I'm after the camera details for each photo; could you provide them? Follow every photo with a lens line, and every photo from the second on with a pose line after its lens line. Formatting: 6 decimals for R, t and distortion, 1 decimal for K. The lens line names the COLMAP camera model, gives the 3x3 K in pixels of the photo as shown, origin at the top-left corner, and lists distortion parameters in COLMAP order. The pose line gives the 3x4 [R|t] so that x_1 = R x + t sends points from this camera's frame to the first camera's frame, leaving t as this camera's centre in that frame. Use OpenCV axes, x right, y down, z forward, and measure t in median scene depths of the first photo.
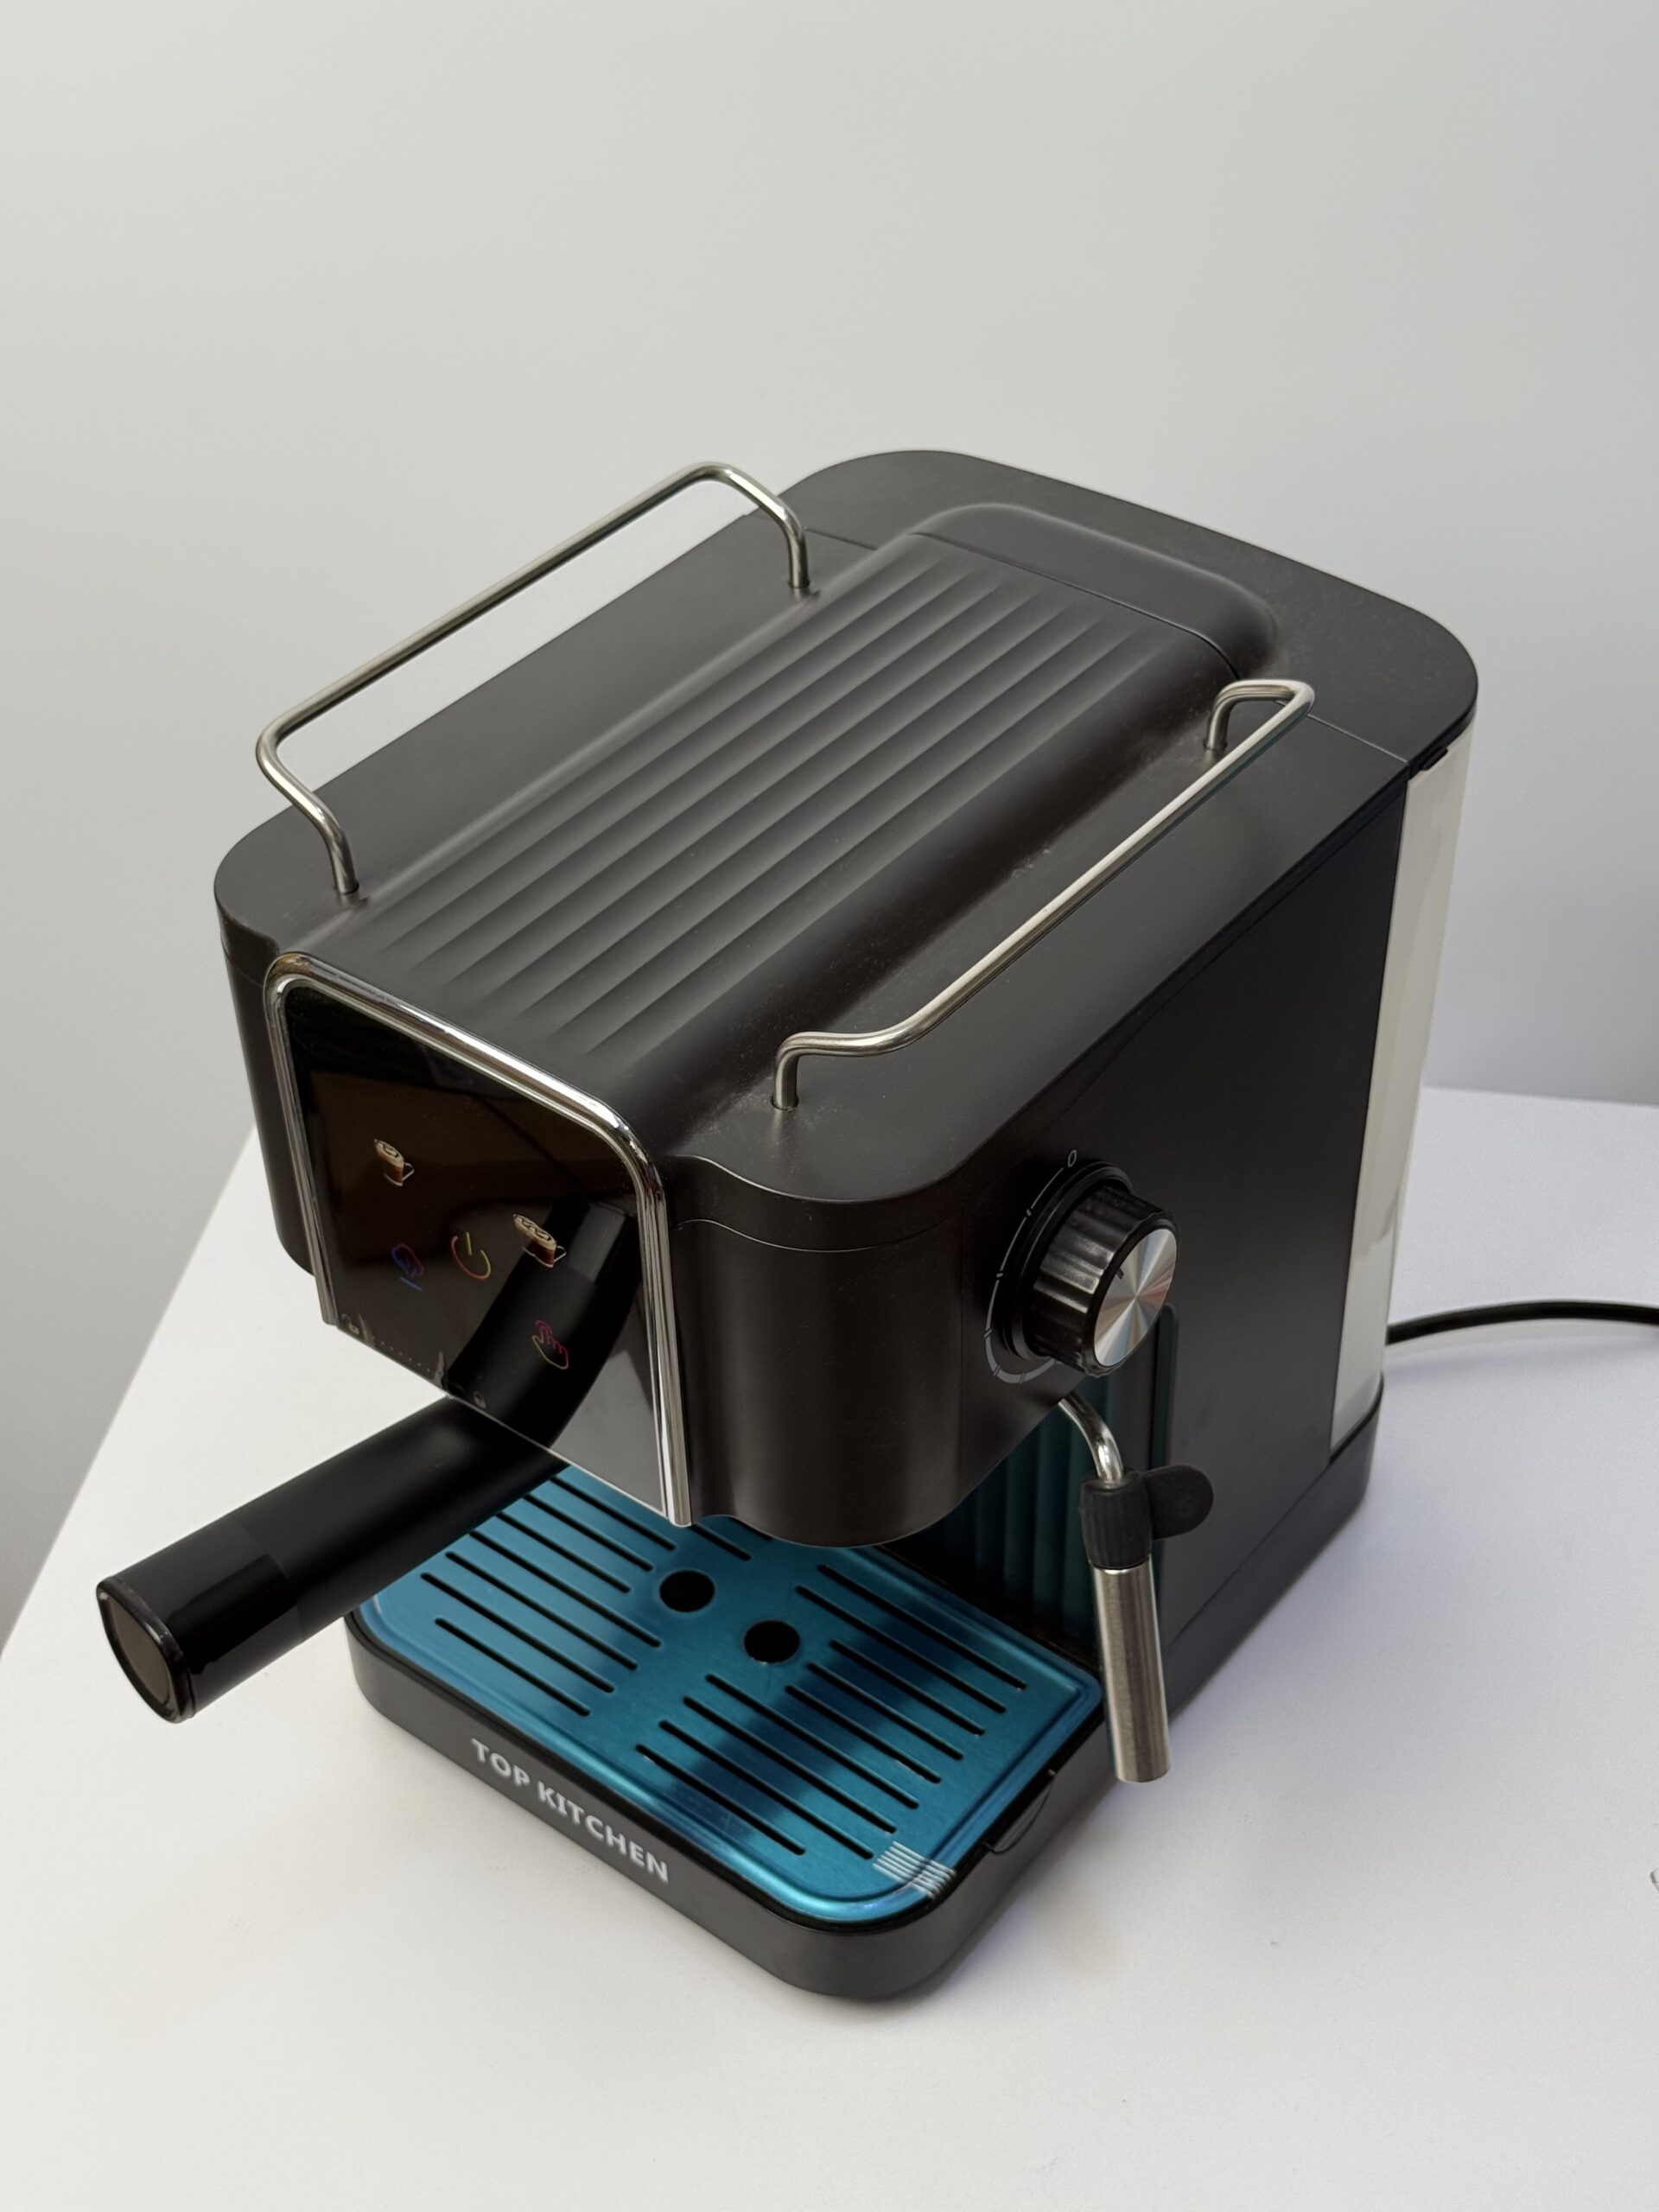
lens RADIAL K [[3097.1, 0, 829.5], [0, 3097.1, 1106.0], [0, 0, 1]] dist [0.023449, 0.009812]
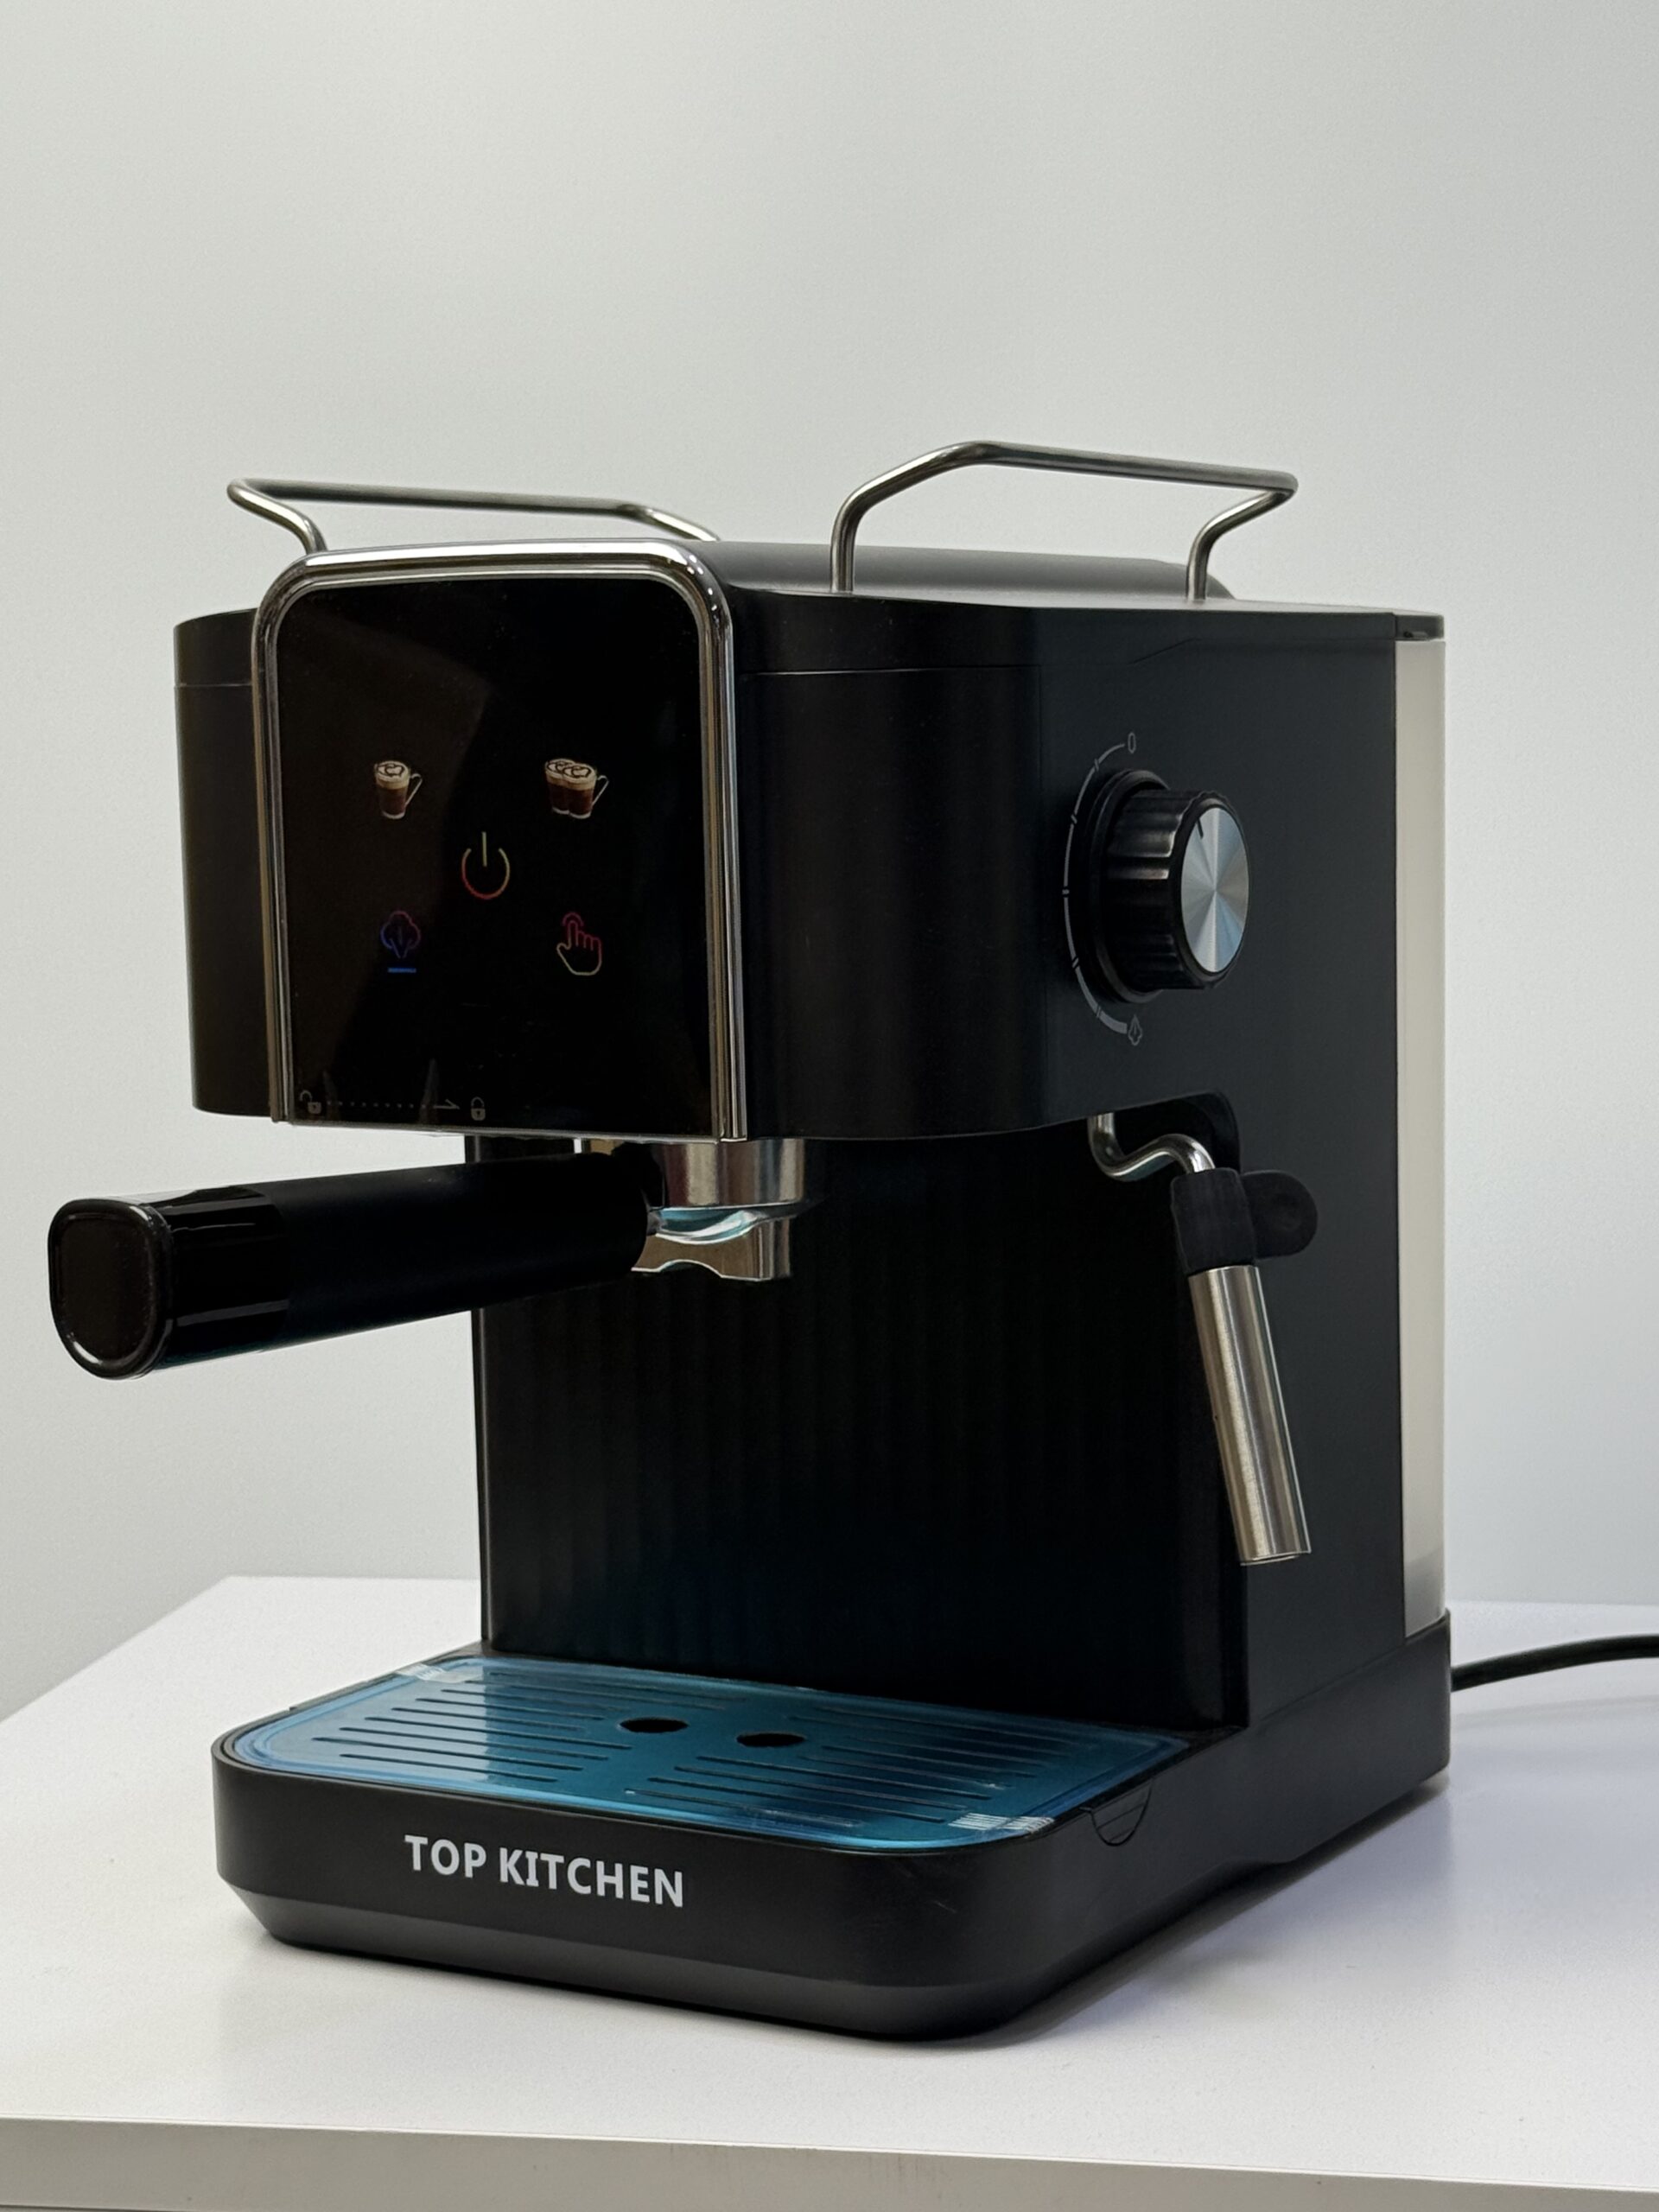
lens RADIAL K [[4285.6, 0, 829.5], [0, 4285.6, 1106.0], [0, 0, 1]] dist [-0.011280, -0.164512]
pose [[0.990705, -0.014878, 0.135212, -0.156859], [0.088868, 0.823341, -0.560547, 0.684511], [-0.102986, 0.567353, 0.817010, 0.010179]]
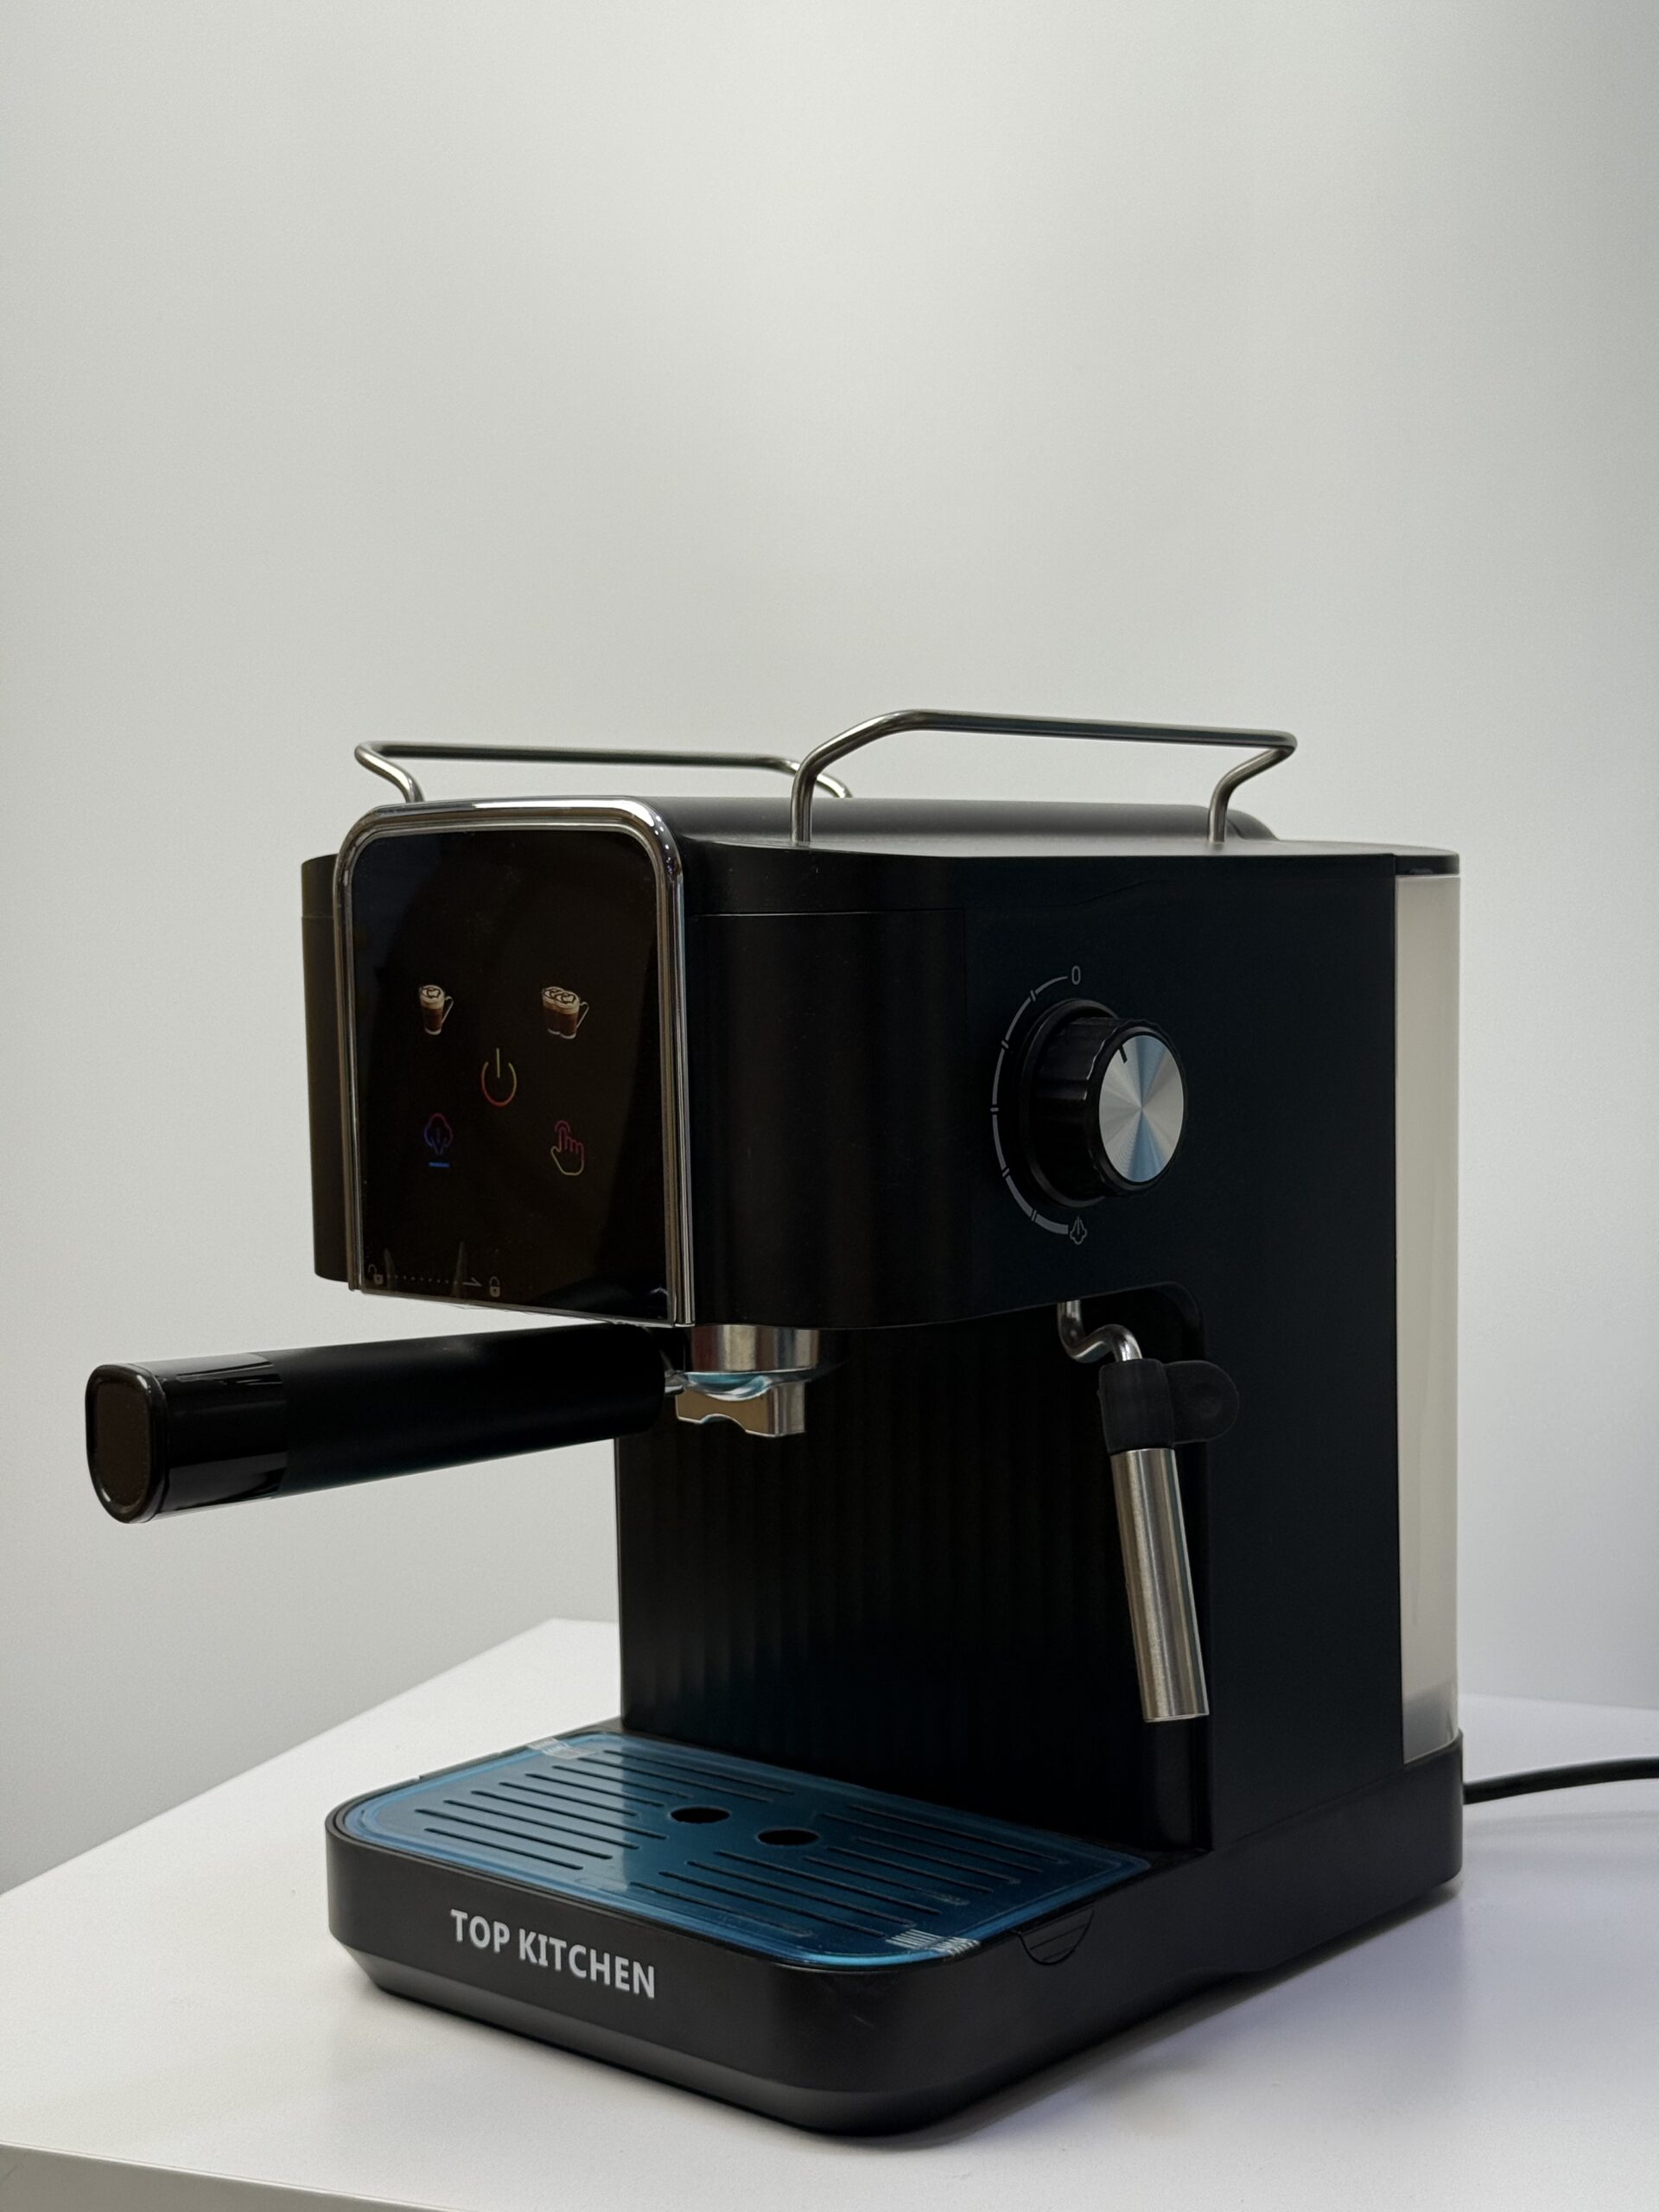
lens RADIAL K [[3133.3, 0, 870.5], [0, 3133.3, 1052.6], [0, 0, 1]] dist [0.004294, -0.046074]
pose [[0.998920, 0.005464, -0.046134, 0.047899], [-0.031959, 0.801562, -0.597057, 0.559564], [0.033717, 0.597886, 0.800871, 0.133678]]
